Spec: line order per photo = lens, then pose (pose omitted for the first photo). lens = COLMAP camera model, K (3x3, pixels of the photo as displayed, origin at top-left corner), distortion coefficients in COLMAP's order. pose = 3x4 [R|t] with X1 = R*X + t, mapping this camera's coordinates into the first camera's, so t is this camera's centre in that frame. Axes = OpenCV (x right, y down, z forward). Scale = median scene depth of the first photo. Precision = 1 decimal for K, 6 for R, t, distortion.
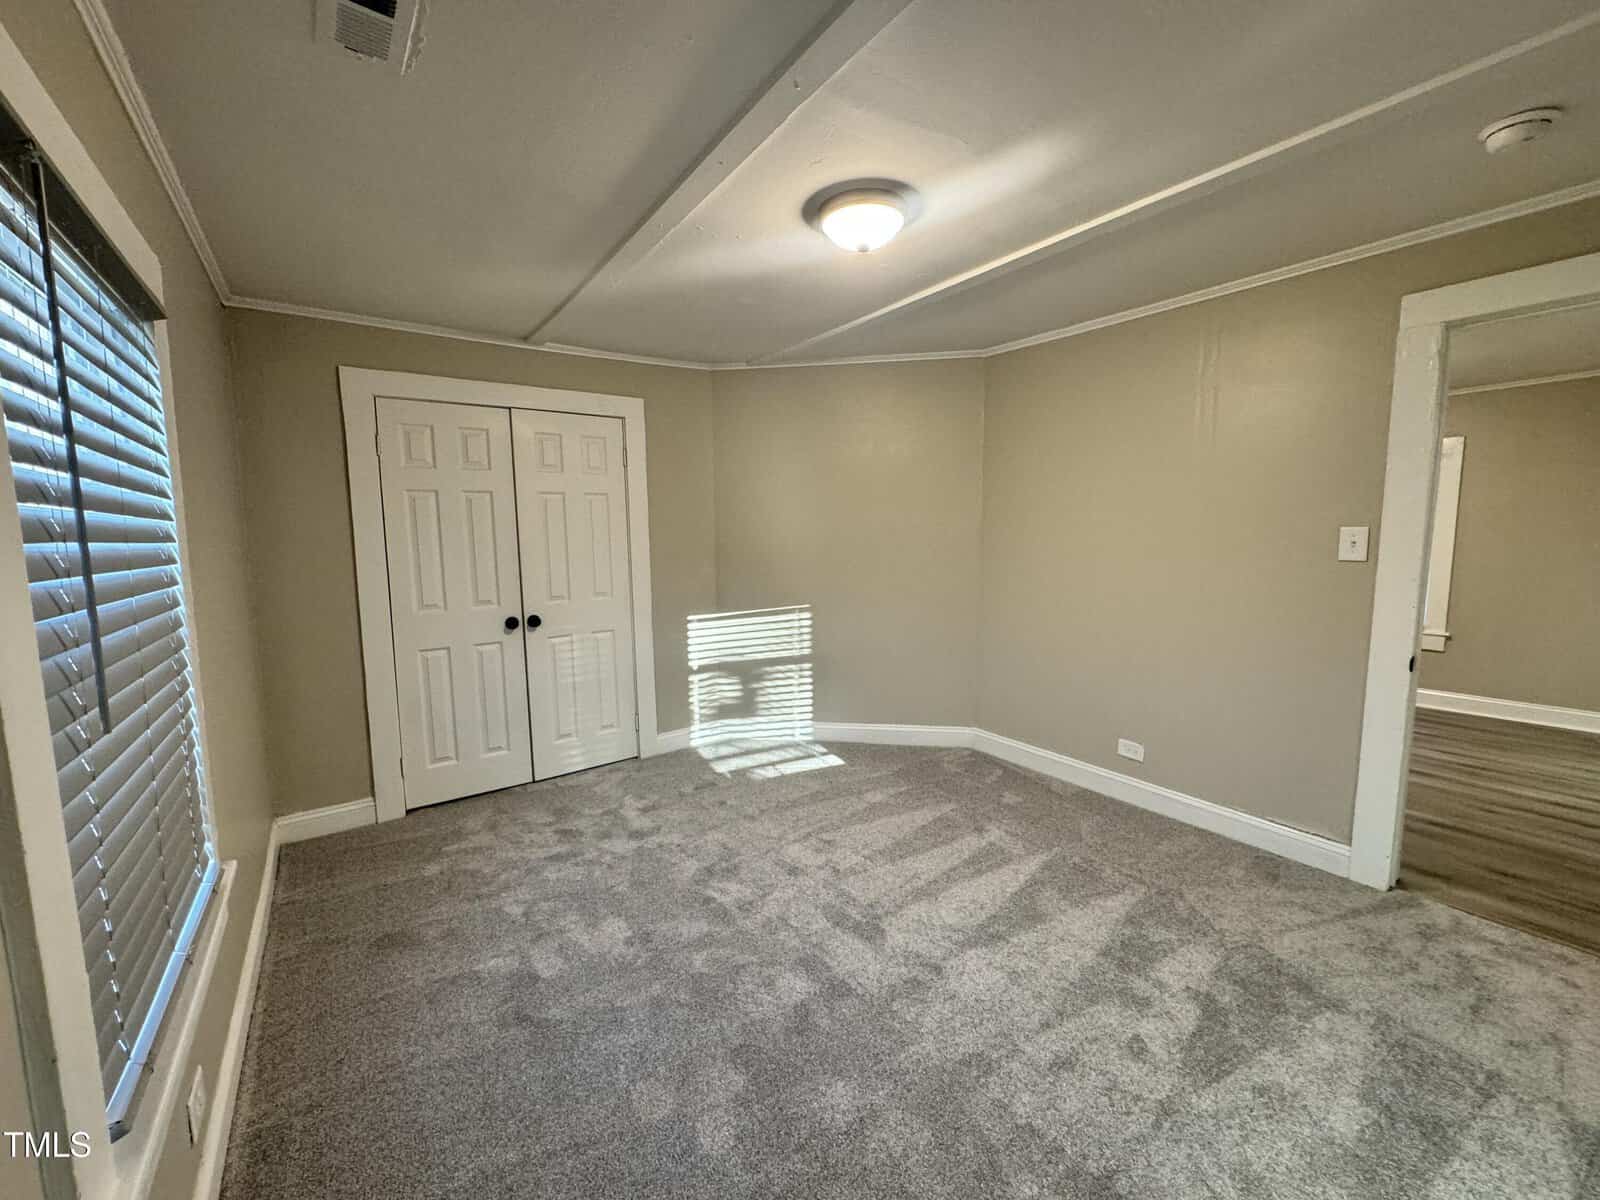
lens RADIAL K [[637.1, 0, 800.0], [0, 637.1, 600.0], [0, 0, 1]] dist [-0.000384, -0.000503]
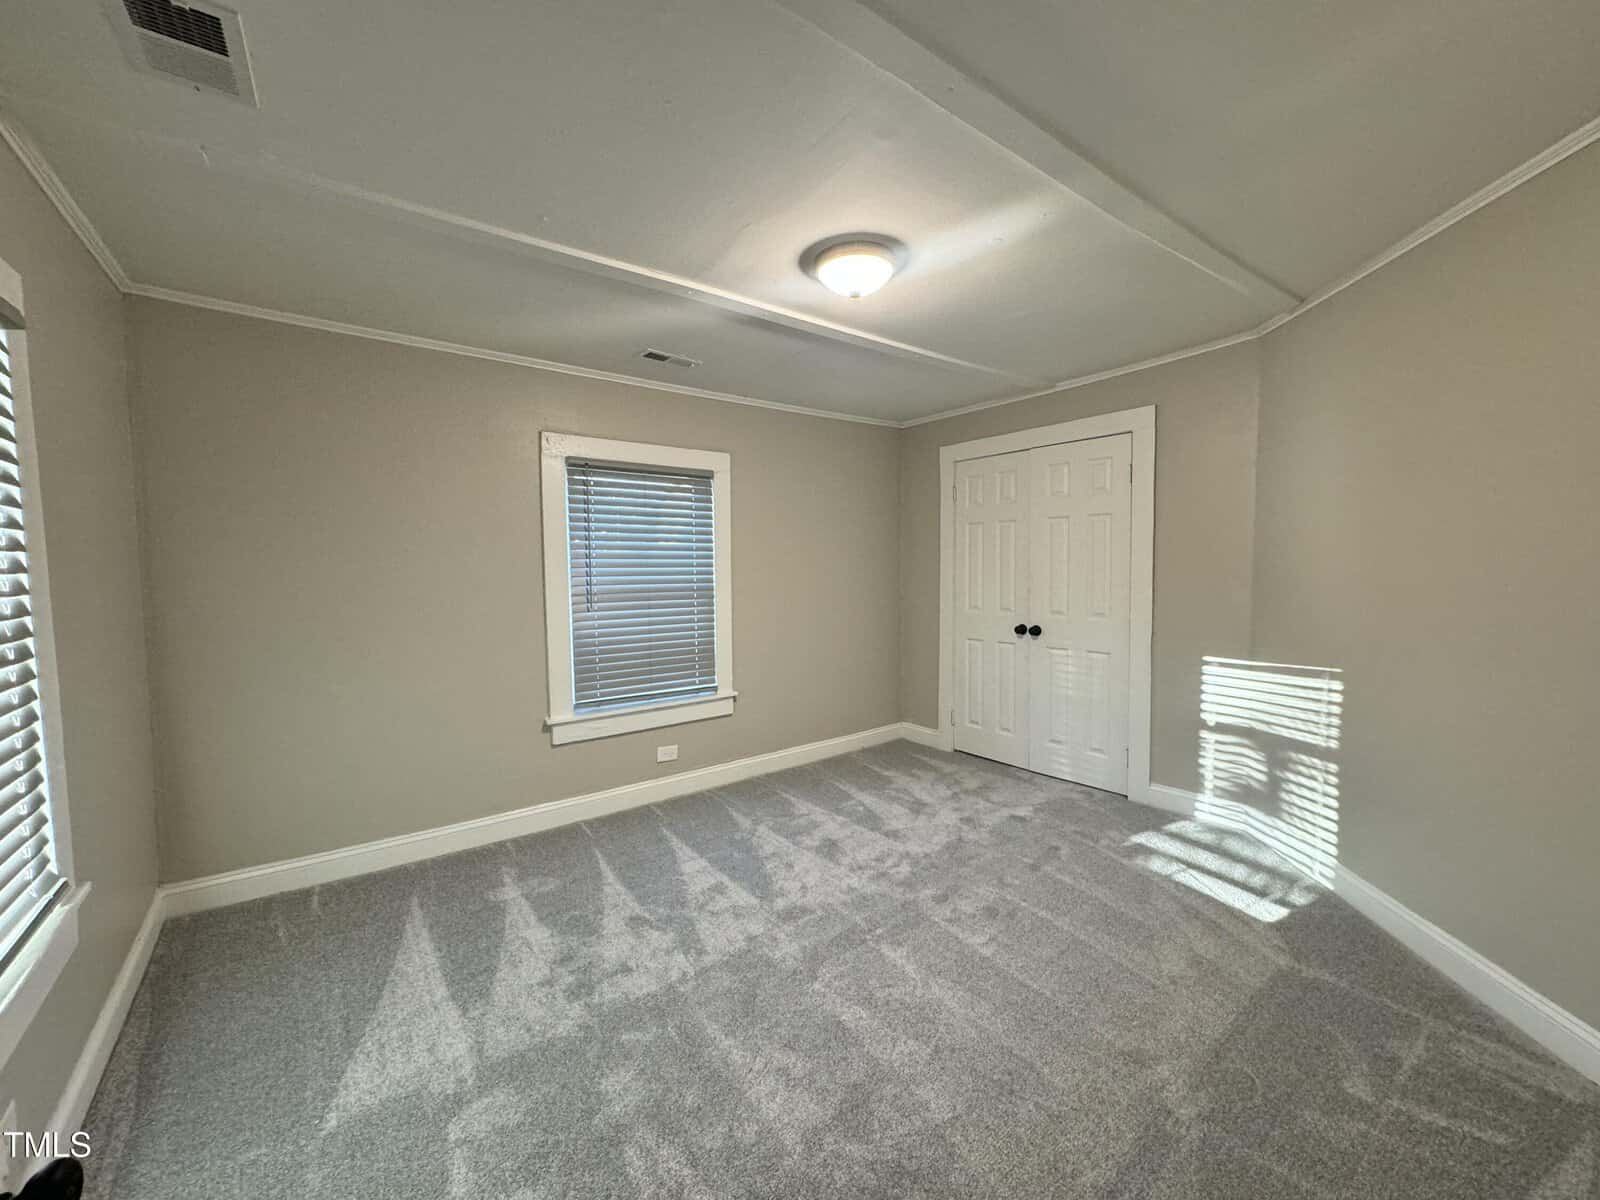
lens RADIAL K [[637.1, 0, 800.0], [0, 637.1, 600.0], [0, 0, 1]] dist [-0.000384, -0.000503]
pose [[0.034799, 0.071938, -0.996802, 0.632299], [-0.099043, 0.992744, 0.068188, -0.051586], [0.994475, 0.096353, 0.041671, 0.474370]]
